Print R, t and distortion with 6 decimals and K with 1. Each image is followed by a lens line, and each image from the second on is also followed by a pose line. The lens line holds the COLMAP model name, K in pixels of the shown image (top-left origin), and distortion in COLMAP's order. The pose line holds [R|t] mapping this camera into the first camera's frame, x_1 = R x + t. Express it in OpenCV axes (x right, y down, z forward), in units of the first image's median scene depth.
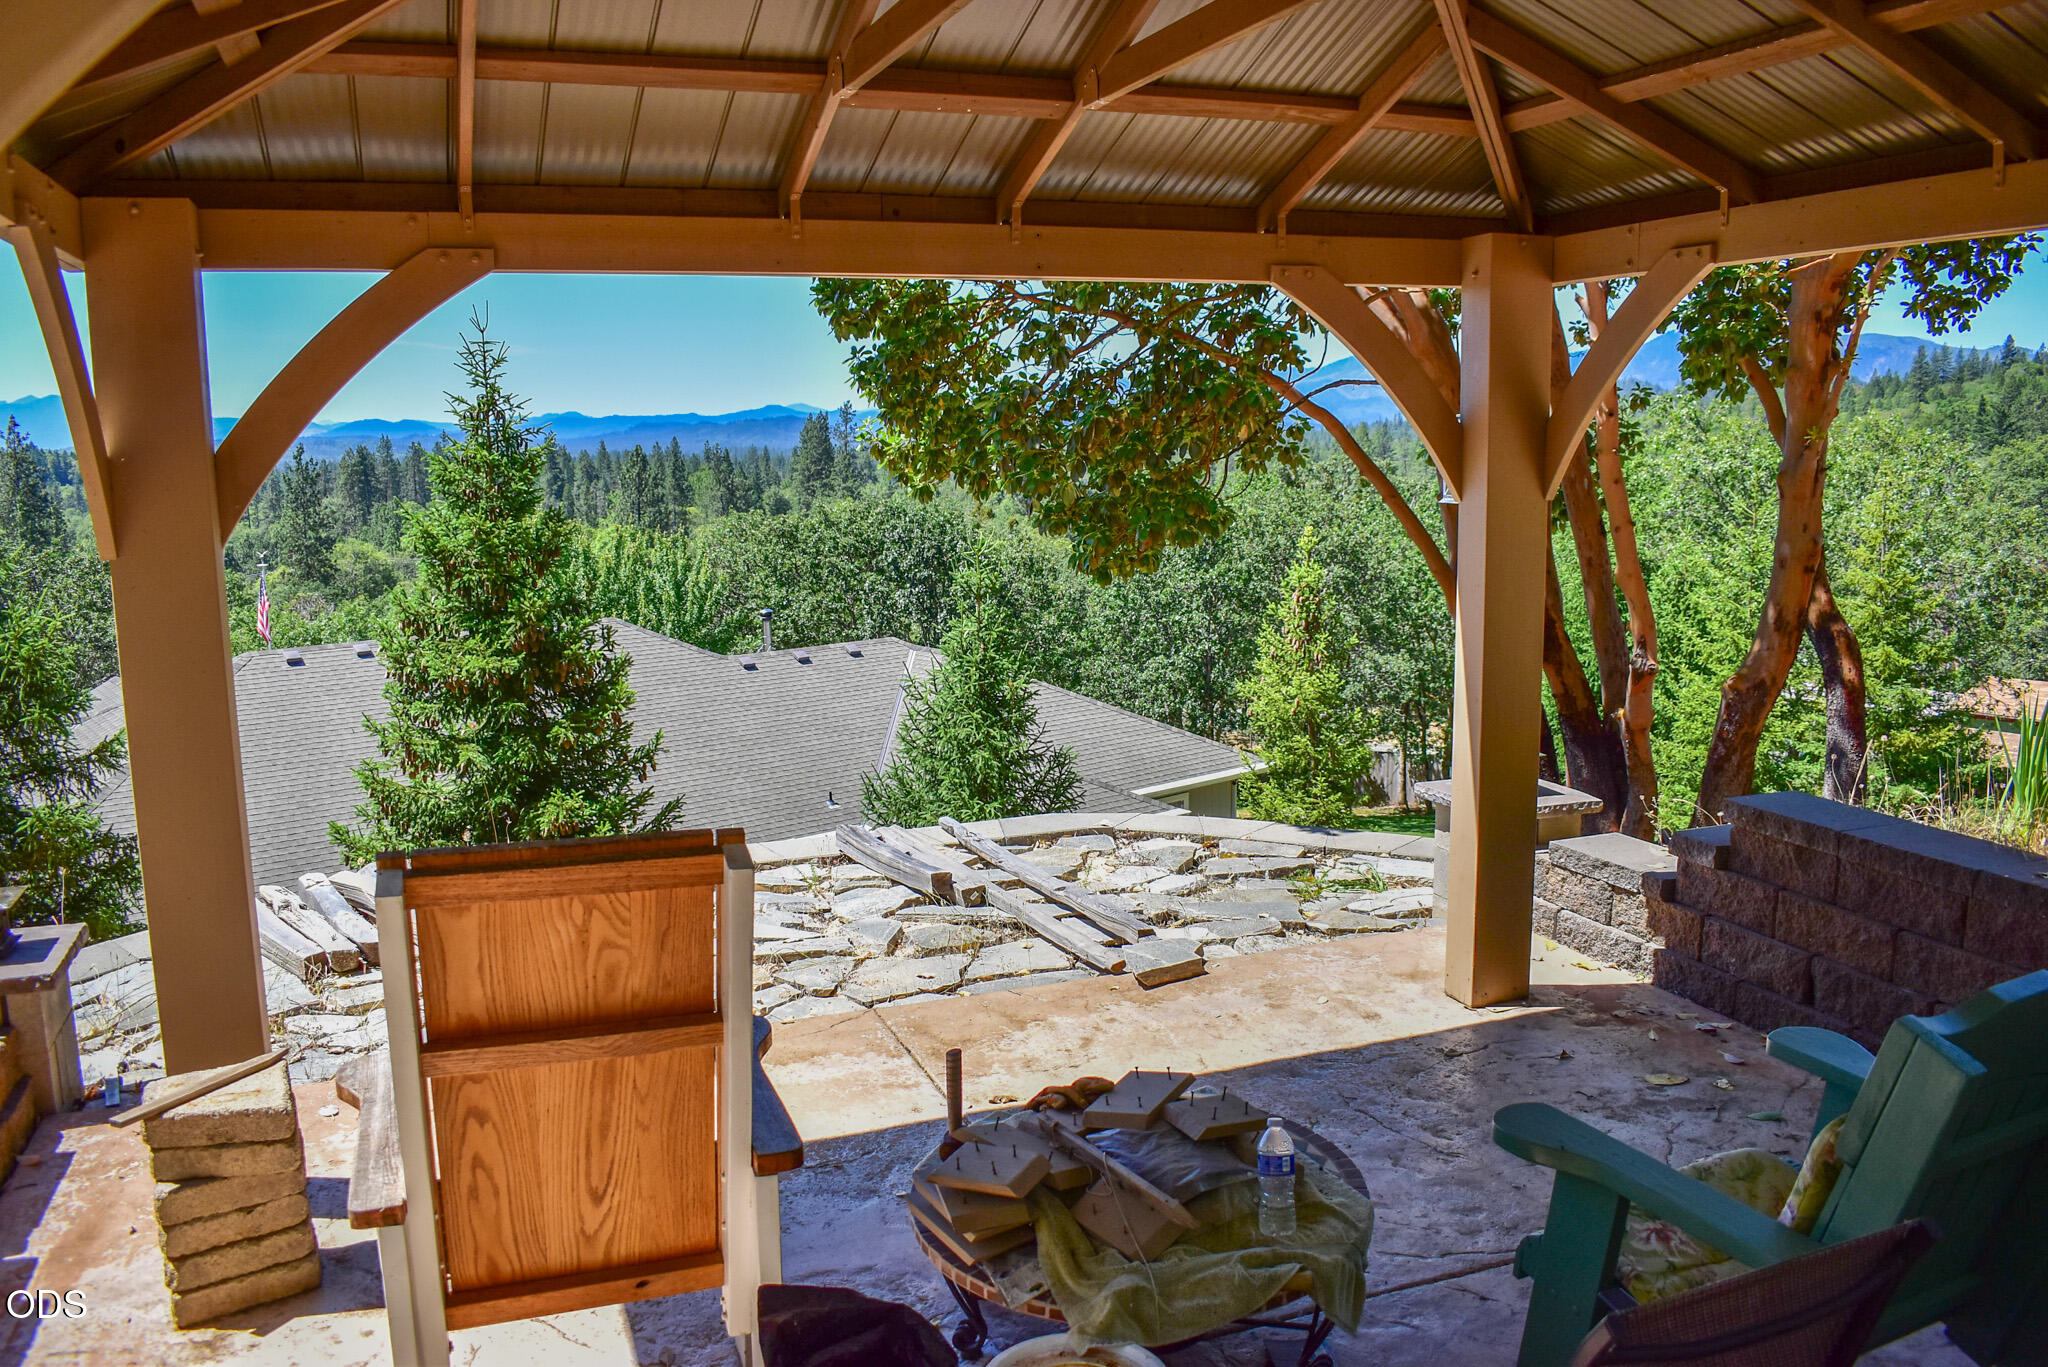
lens RADIAL K [[1615.5, 0, 1024.0], [0, 1615.5, 683.5], [0, 0, 1]] dist [-0.098967, 0.018527]
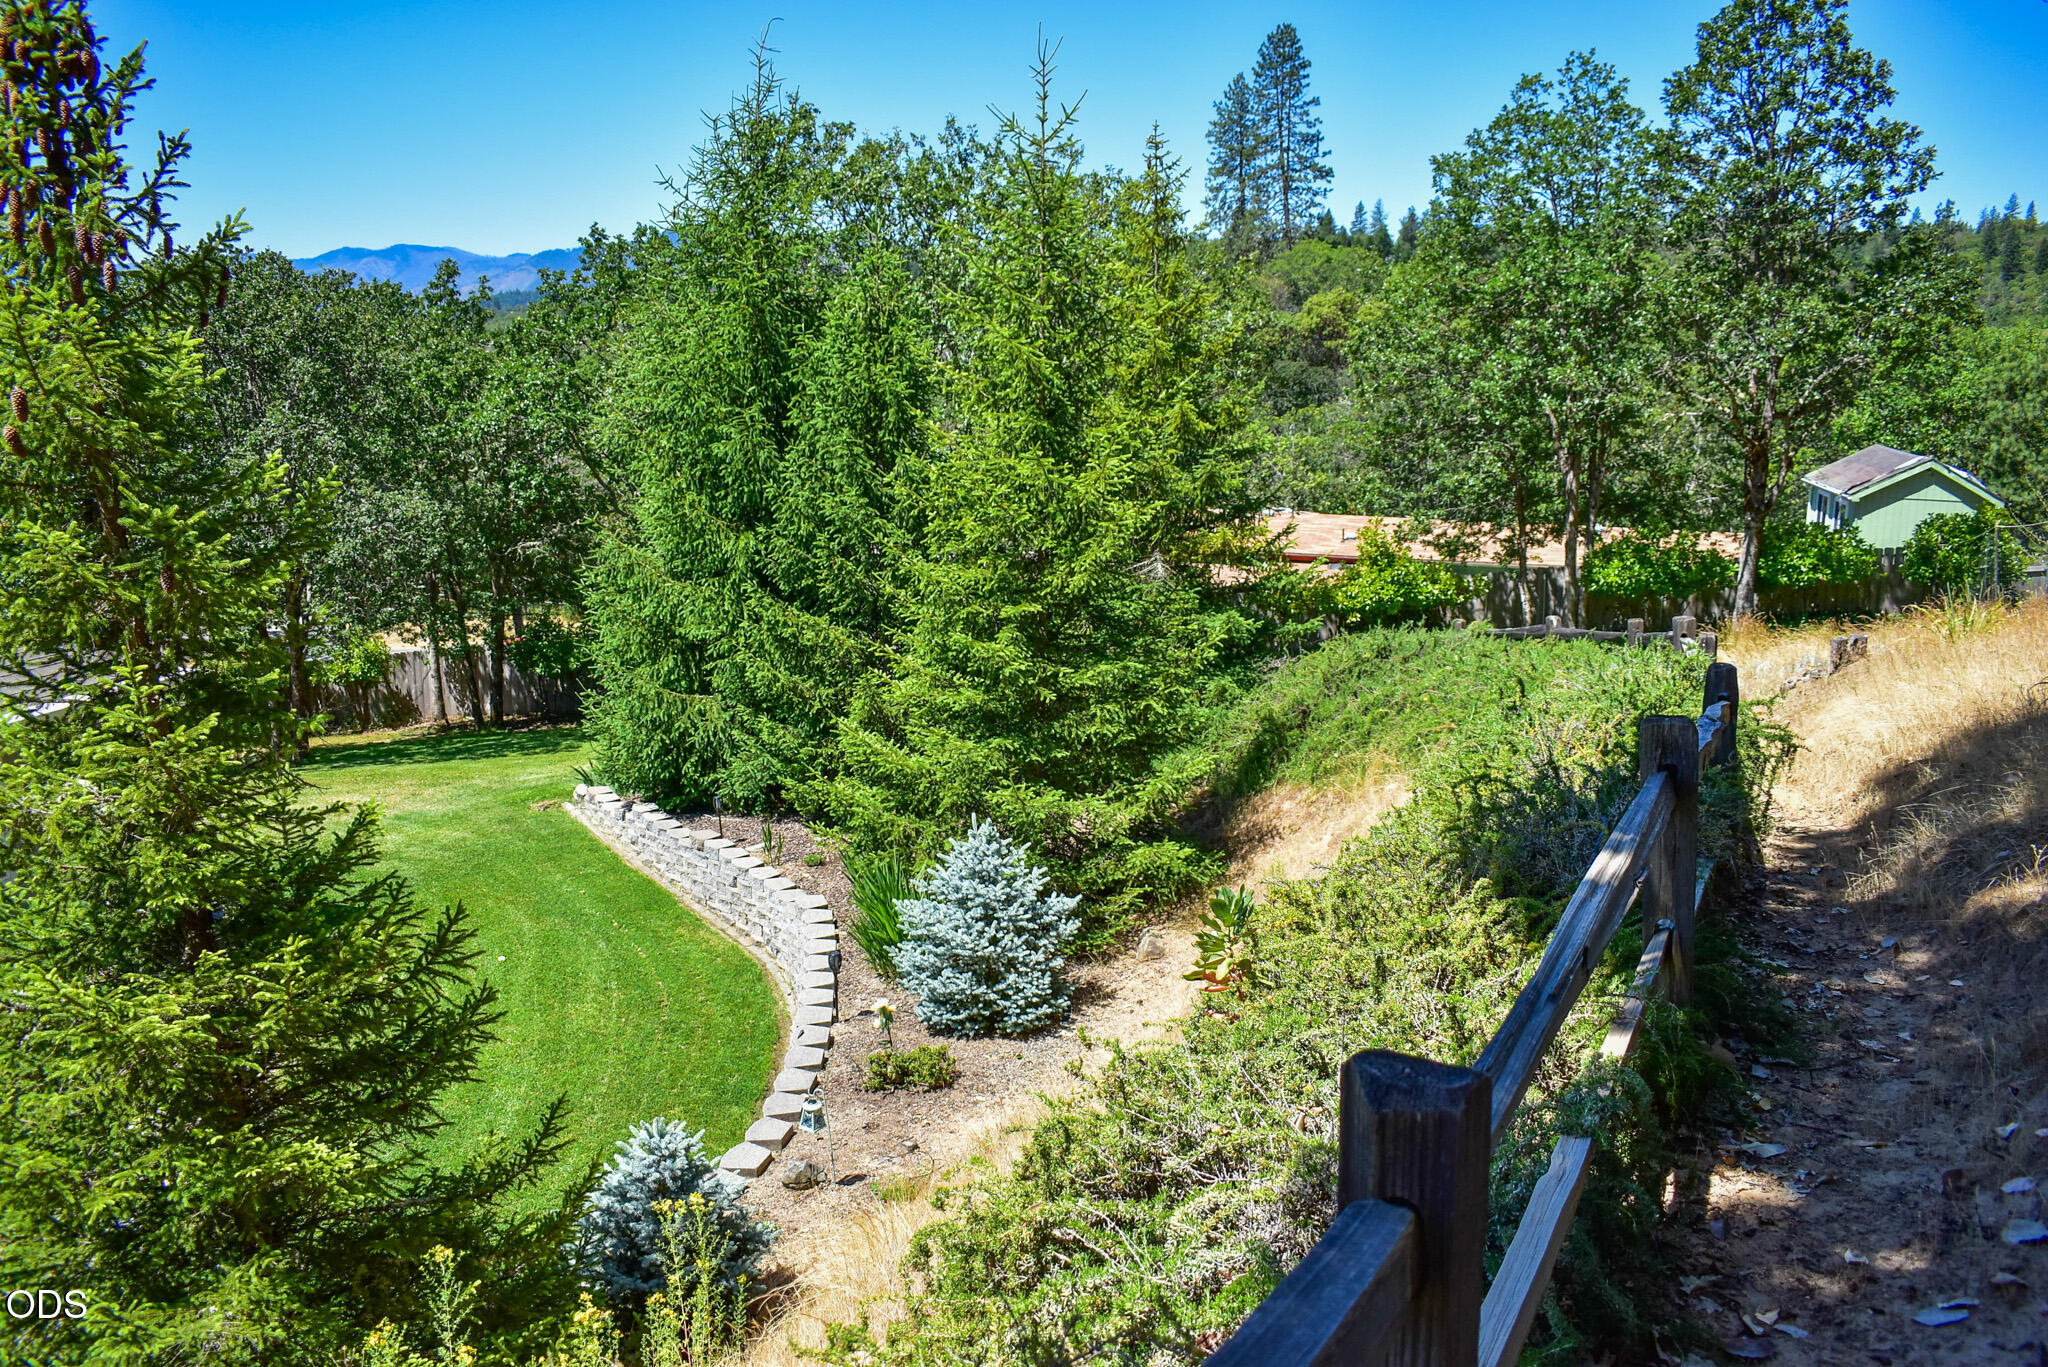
lens RADIAL K [[1615.5, 0, 1024.0], [0, 1615.5, 683.5], [0, 0, 1]] dist [-0.098967, 0.018527]
pose [[0.829428, -0.101008, 0.549406, 0.082160], [0.067346, 0.994424, 0.081153, 0.025053], [-0.554539, -0.030311, 0.831605, 0.346743]]
